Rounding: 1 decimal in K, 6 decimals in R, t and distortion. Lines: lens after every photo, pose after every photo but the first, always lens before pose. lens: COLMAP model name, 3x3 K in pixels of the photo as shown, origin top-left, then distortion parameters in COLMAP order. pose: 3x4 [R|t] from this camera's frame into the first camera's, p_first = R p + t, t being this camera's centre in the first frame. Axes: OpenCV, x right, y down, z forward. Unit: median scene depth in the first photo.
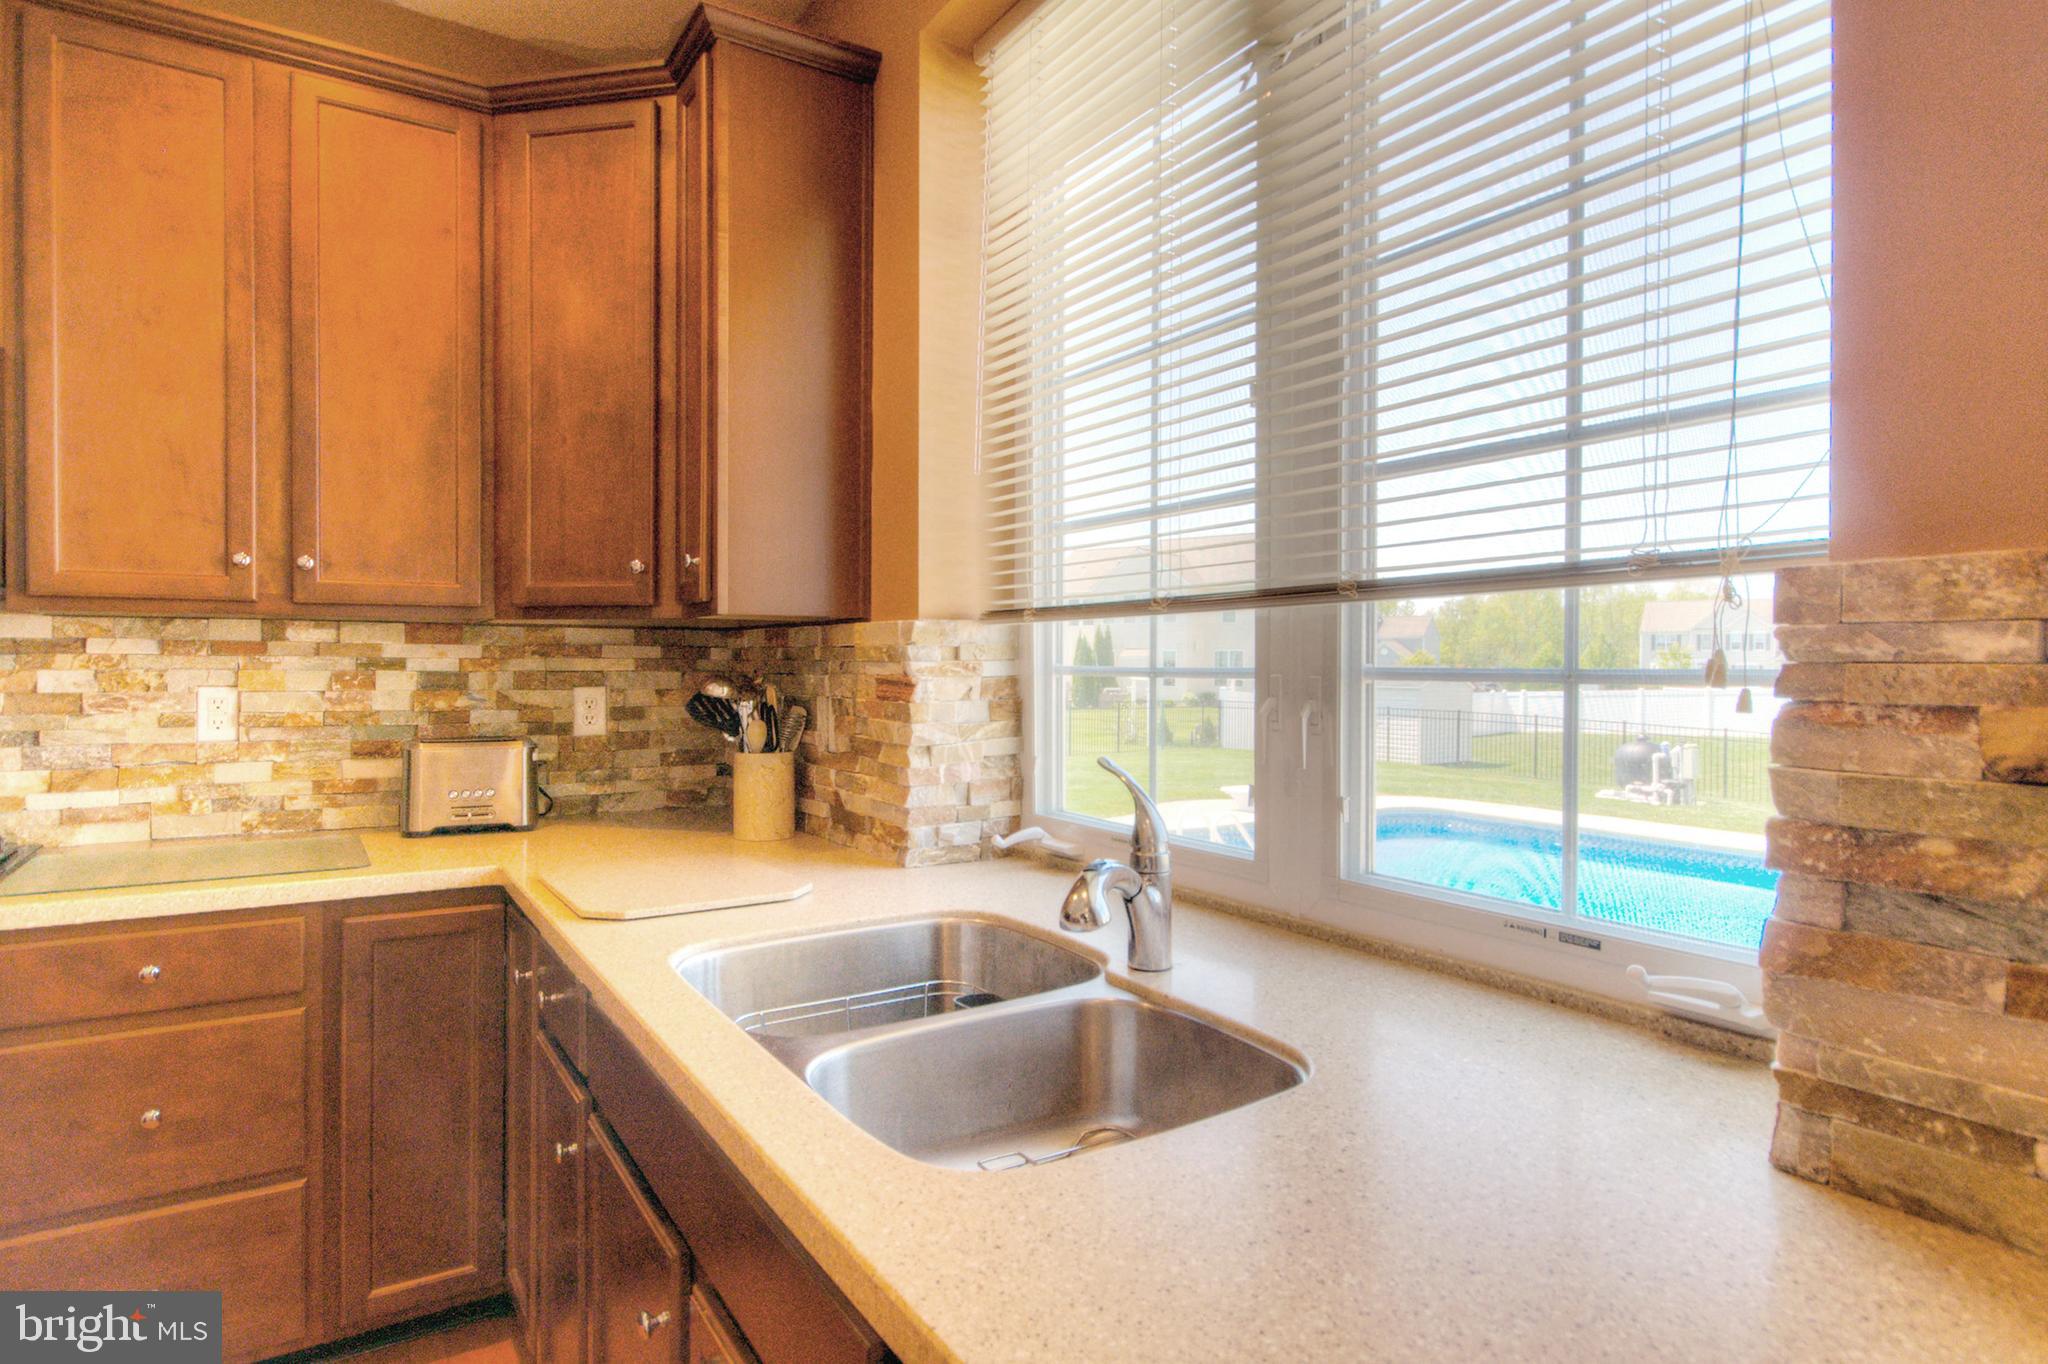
lens RADIAL K [[1105.1, 0, 1024.0], [0, 1105.1, 682.0], [0, 0, 1]] dist [-0.001923, 0.000098]
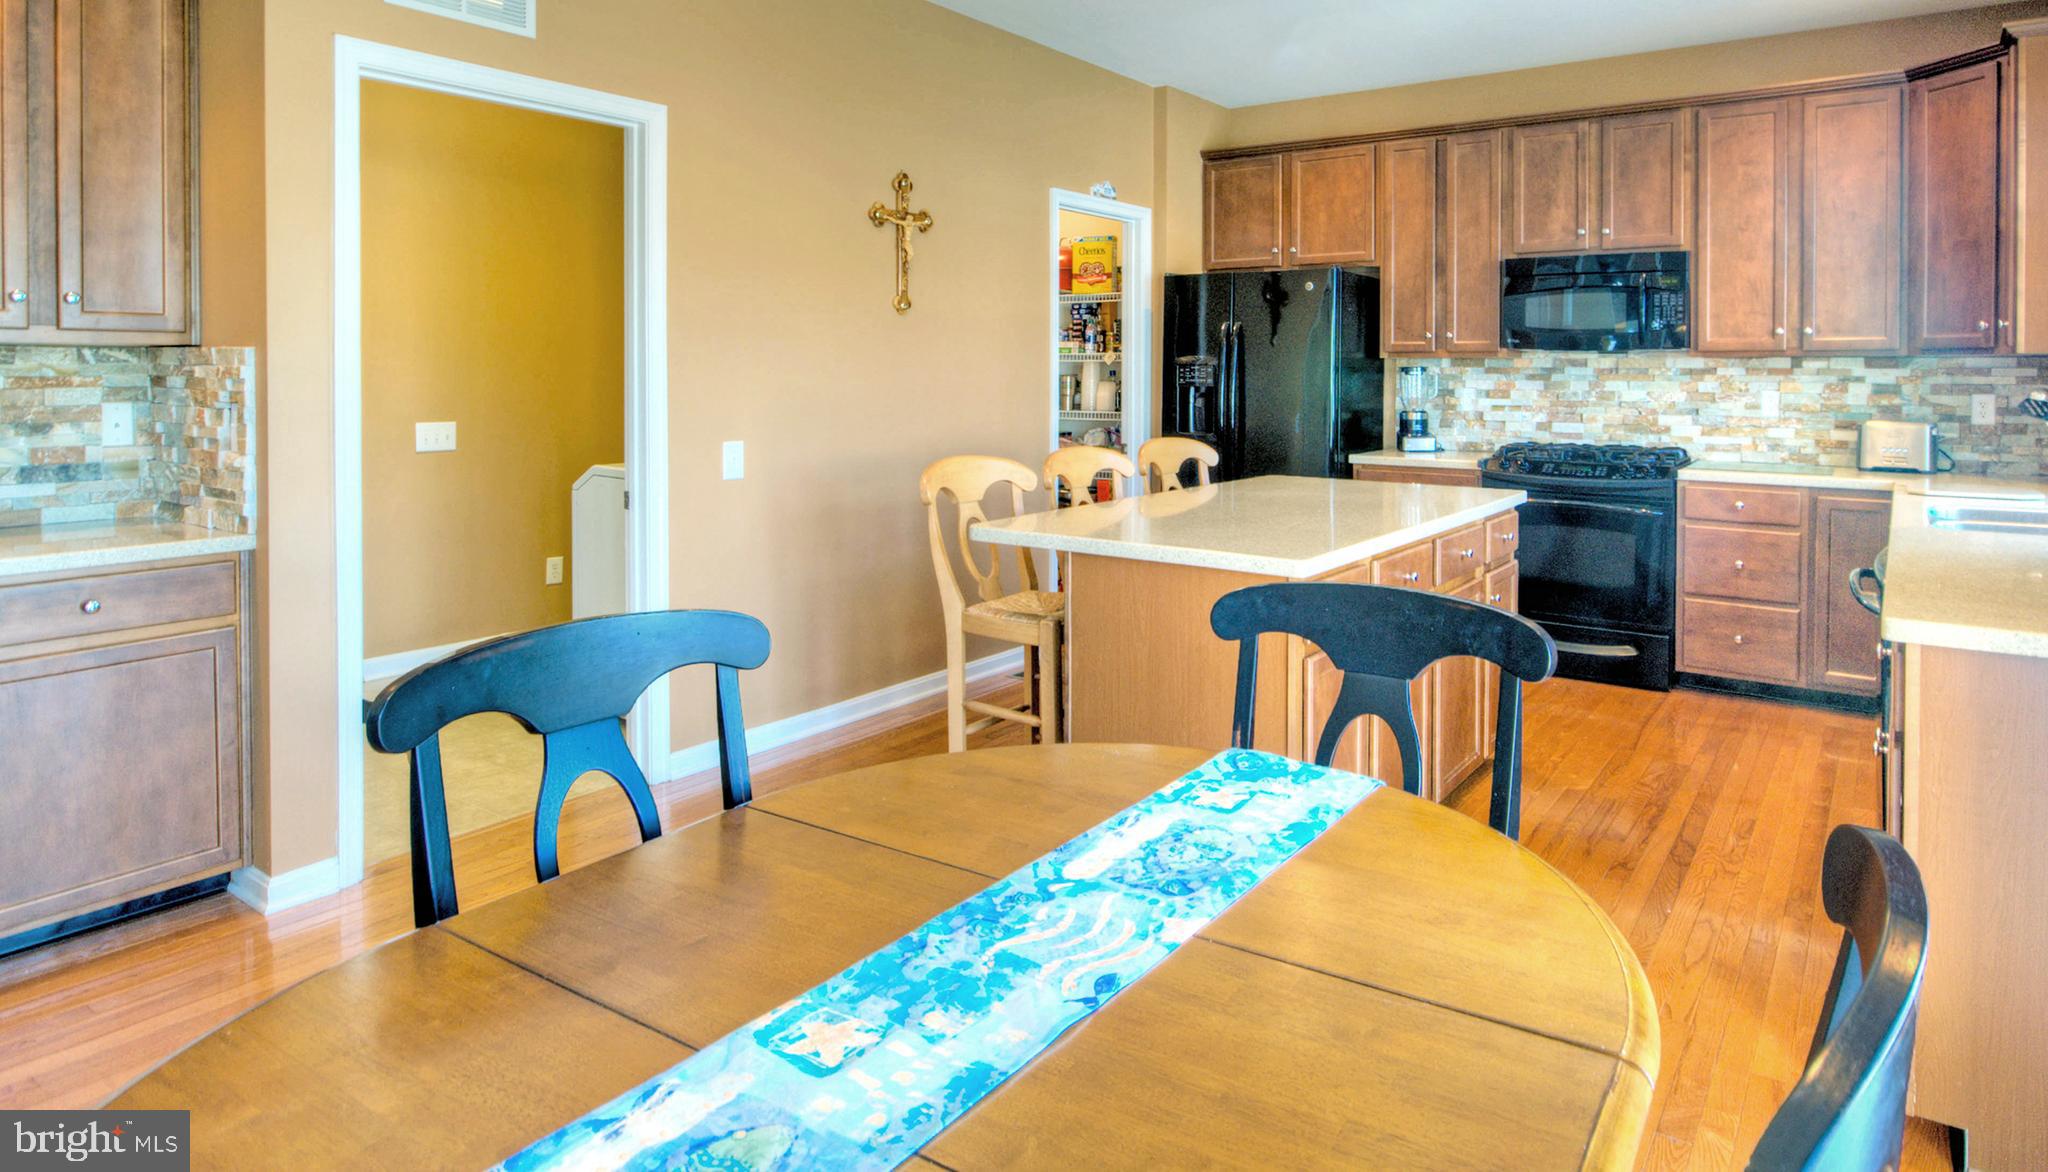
lens RADIAL K [[1161.8, 0, 1136.3], [0, 1161.8, 381.9], [0, 0, 1]] dist [-0.005942, -0.000324]
pose [[0.405792, 0.005188, -0.913951, 0.767792], [-0.015897, 0.999873, -0.001382, 0.010364], [0.913827, 0.015090, 0.405823, -0.961239]]
